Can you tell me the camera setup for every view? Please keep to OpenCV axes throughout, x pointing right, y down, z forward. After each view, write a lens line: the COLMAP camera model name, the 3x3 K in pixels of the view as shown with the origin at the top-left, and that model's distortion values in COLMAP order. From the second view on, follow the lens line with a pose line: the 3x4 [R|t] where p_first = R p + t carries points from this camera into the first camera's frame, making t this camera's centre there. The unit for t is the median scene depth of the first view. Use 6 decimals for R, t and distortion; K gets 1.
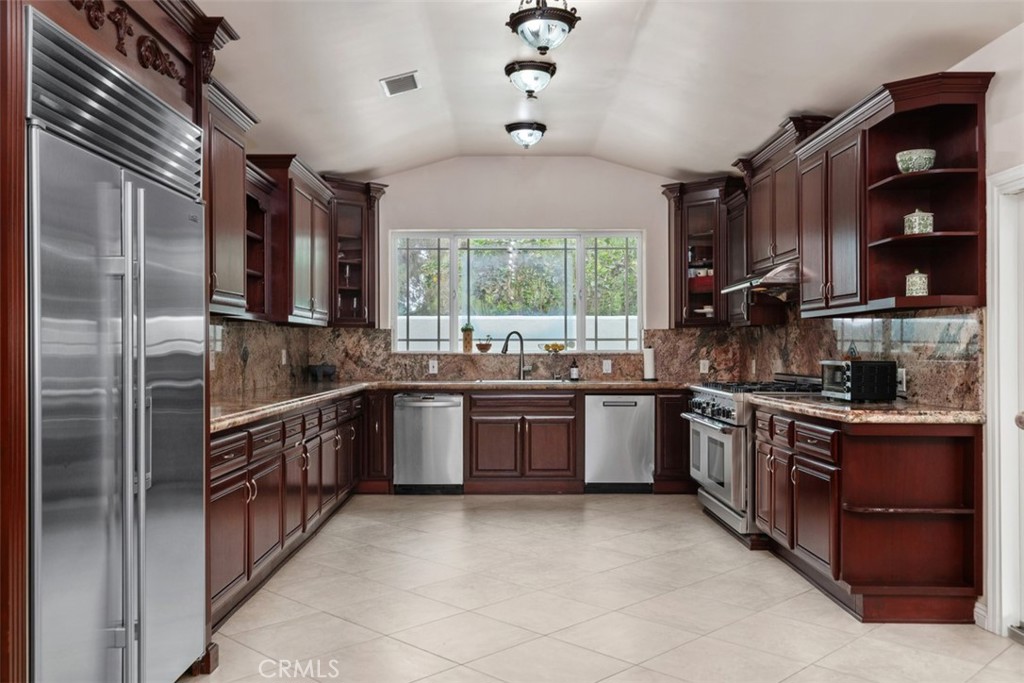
lens RADIAL K [[886.7, 0, 510.9], [0, 886.7, 342.1], [0, 0, 1]] dist [-0.003569, -0.002246]
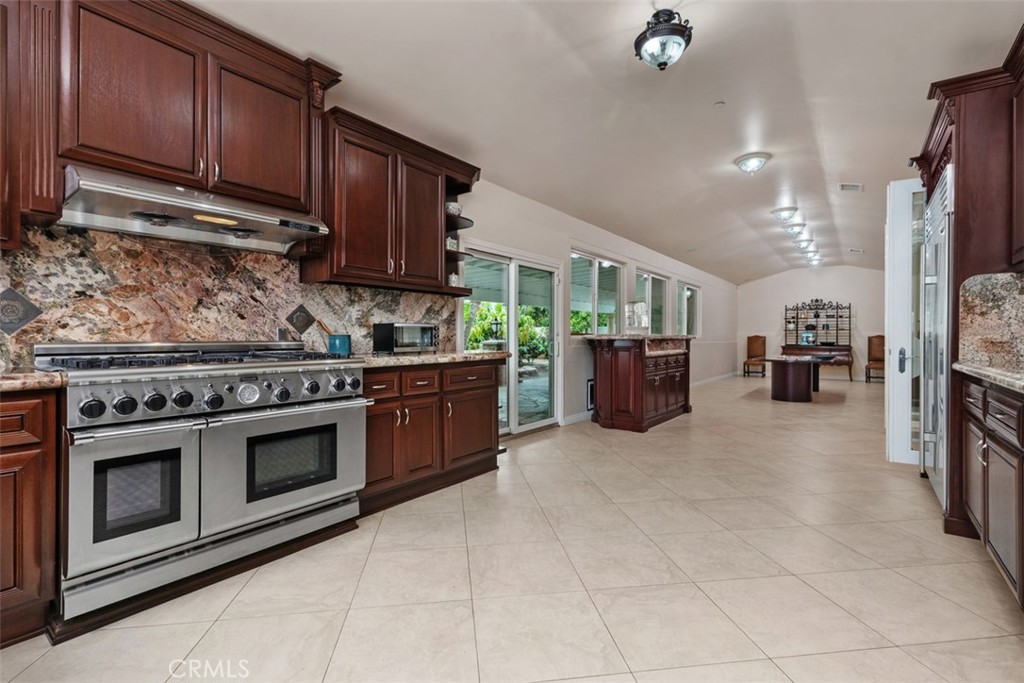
lens RADIAL K [[465.5, 0, 509.8], [0, 465.5, 339.1], [0, 0, 1]] dist [0.013413, -0.000429]
pose [[-0.792691, -0.006472, 0.609590, -0.102522], [-0.006076, 0.999978, 0.002715, 0.024713], [-0.609594, -0.001552, -0.792712, 0.877265]]
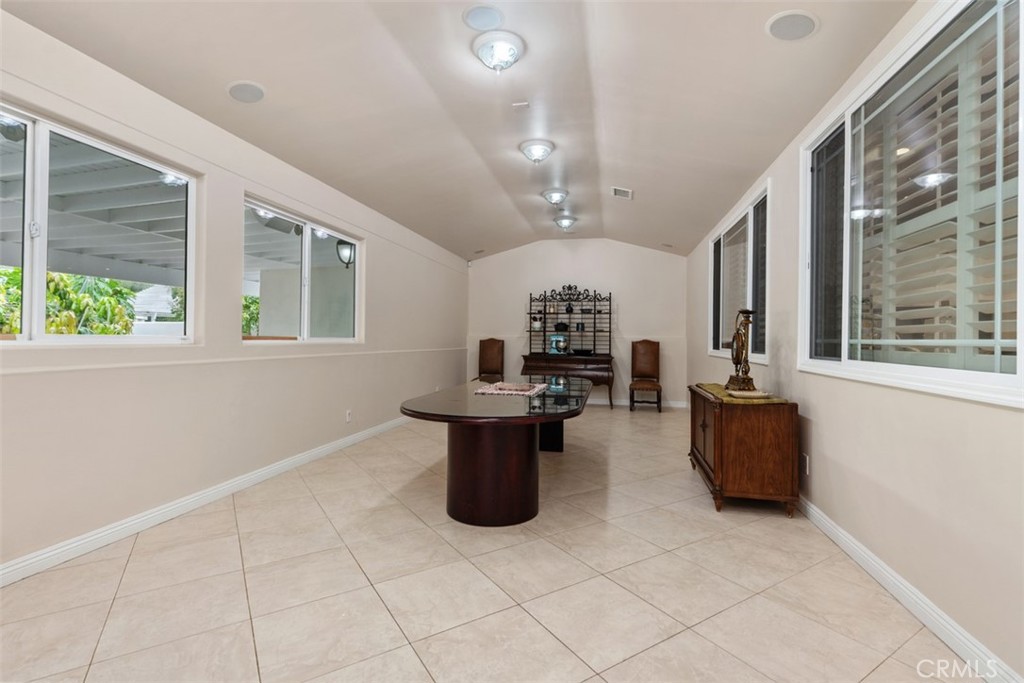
lens RADIAL K [[465.5, 0, 512.5], [0, 465.5, 340.0], [0, 0, 1]] dist [0.013413, -0.000429]
pose [[-0.965729, -0.014462, 0.259149, -0.104408], [-0.018403, 0.999749, -0.012791, 0.025484], [-0.258899, -0.017121, -0.965753, 0.609852]]
